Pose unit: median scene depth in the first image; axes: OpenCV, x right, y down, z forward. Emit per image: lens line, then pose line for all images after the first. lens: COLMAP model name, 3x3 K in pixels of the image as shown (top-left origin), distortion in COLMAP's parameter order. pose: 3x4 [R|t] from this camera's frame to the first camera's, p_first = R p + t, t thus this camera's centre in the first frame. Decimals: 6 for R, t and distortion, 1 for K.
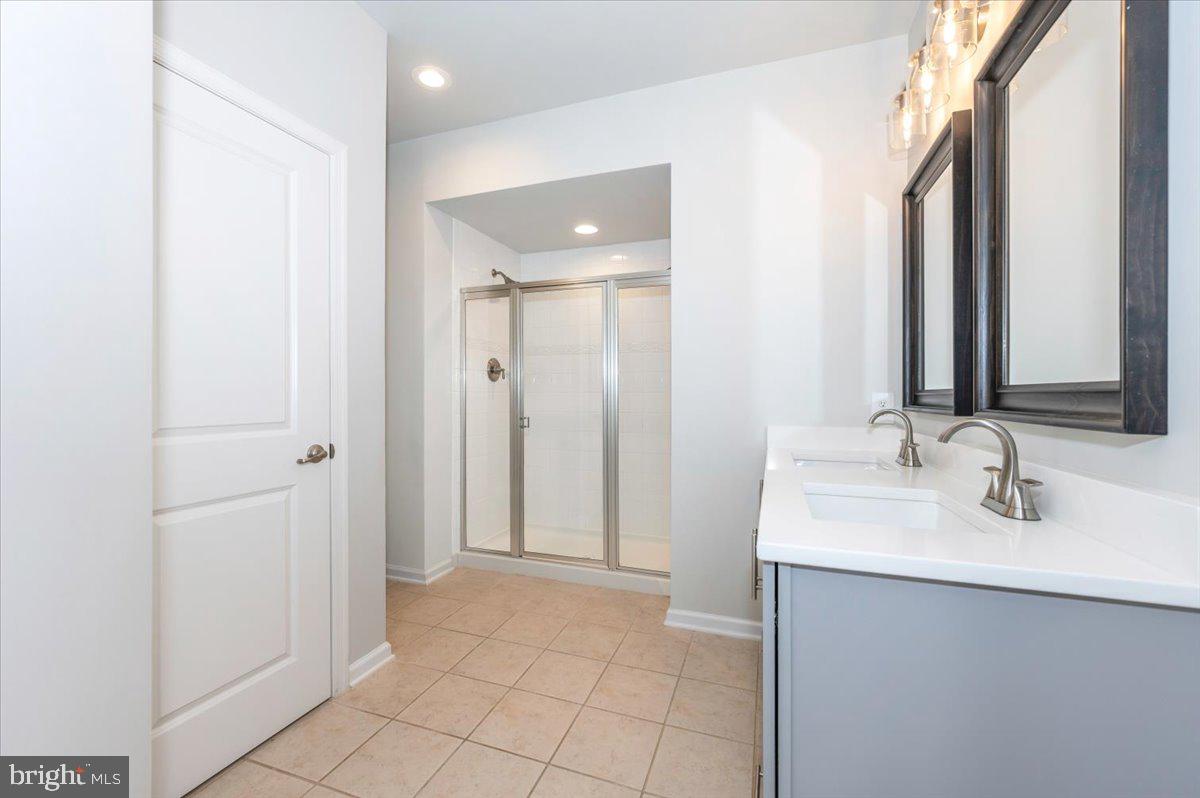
lens RADIAL K [[478.3, 0, 600.0], [0, 478.3, 399.0], [0, 0, 1]] dist [0.001052, 0.000056]
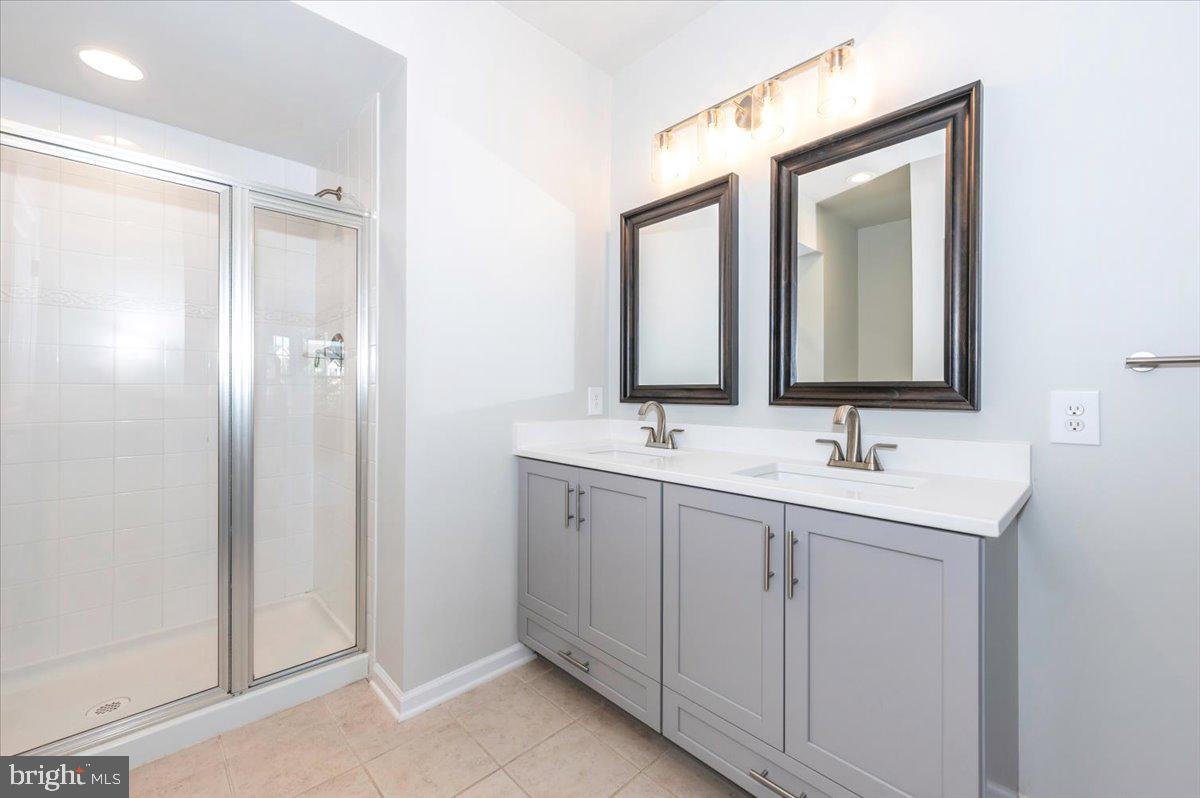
lens RADIAL K [[480.6, 0, 599.2], [0, 480.6, 386.0], [0, 0, 1]] dist [0.000583, 0.000006]
pose [[0.451420, 0.007288, 0.892282, -0.431816], [0.002320, 0.999954, -0.009341, -0.002984], [-0.892309, 0.006286, 0.451382, 0.524010]]
